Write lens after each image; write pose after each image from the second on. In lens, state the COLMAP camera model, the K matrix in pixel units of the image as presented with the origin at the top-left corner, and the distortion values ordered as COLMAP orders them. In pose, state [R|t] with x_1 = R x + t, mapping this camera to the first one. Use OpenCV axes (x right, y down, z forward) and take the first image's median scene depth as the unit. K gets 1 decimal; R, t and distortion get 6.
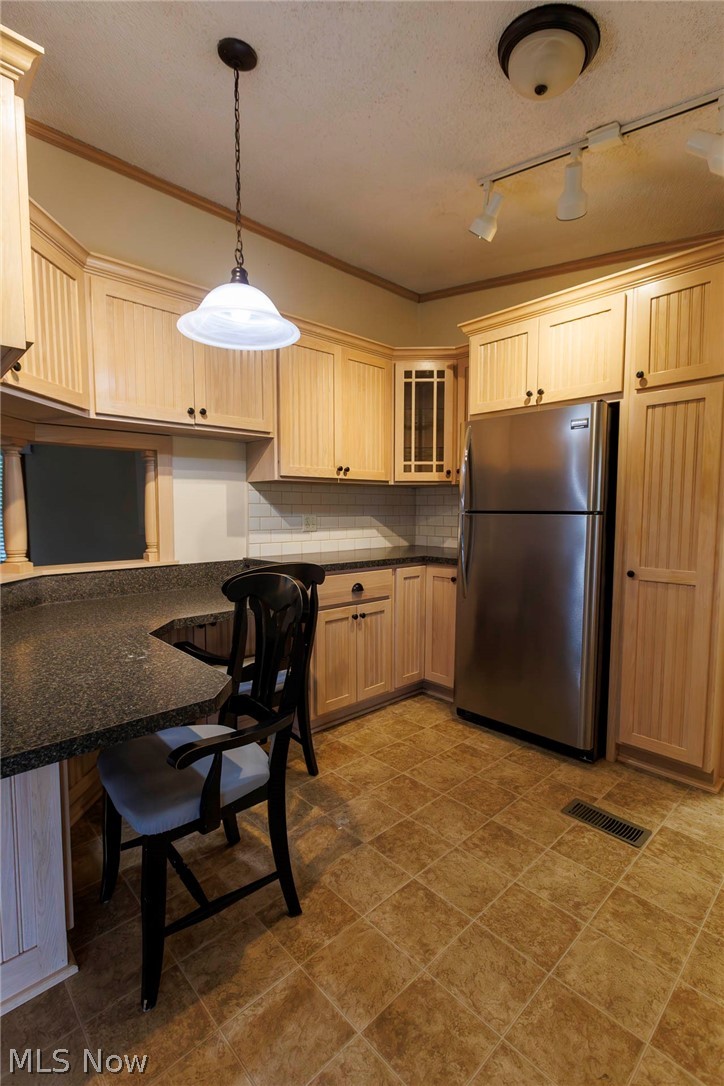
lens RADIAL K [[497.8, 0, 355.5], [0, 497.8, 544.2], [0, 0, 1]] dist [-0.001275, -0.001270]
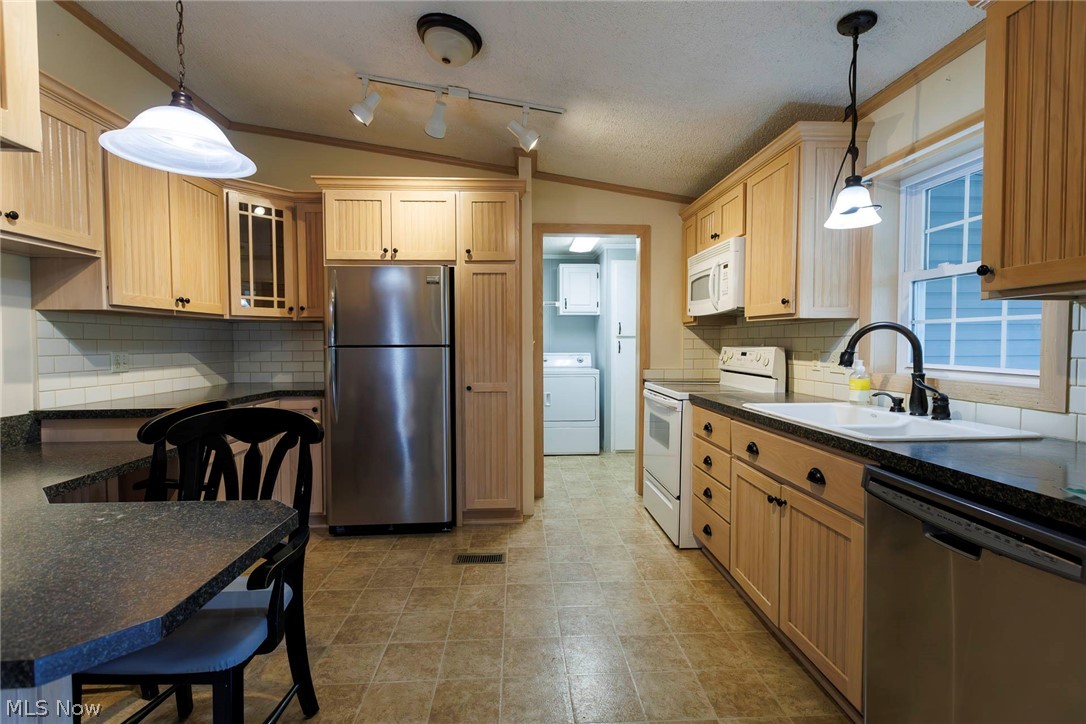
lens RADIAL K [[497.8, 0, 539.7], [0, 497.8, 360.1], [0, 0, 1]] dist [-0.001275, -0.001270]
pose [[0.641542, -0.029705, 0.766512, -0.418673], [0.060409, 0.998103, -0.011880, 0.008398], [-0.764705, 0.053926, 0.642120, -0.082234]]
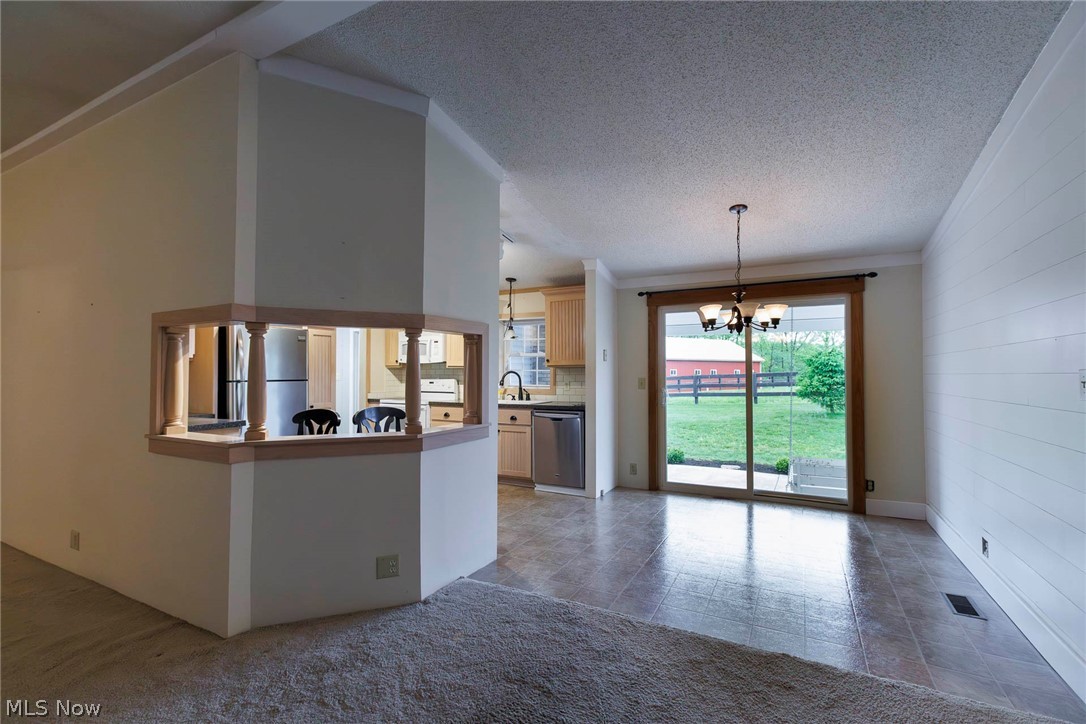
lens RADIAL K [[497.8, 0, 548.5], [0, 497.8, 365.8], [0, 0, 1]] dist [-0.001275, -0.001270]
pose [[-0.336941, 0.013326, 0.941431, -1.985389], [0.069320, 0.997537, 0.010690, -0.075813], [-0.938970, 0.068862, -0.337035, 0.746005]]
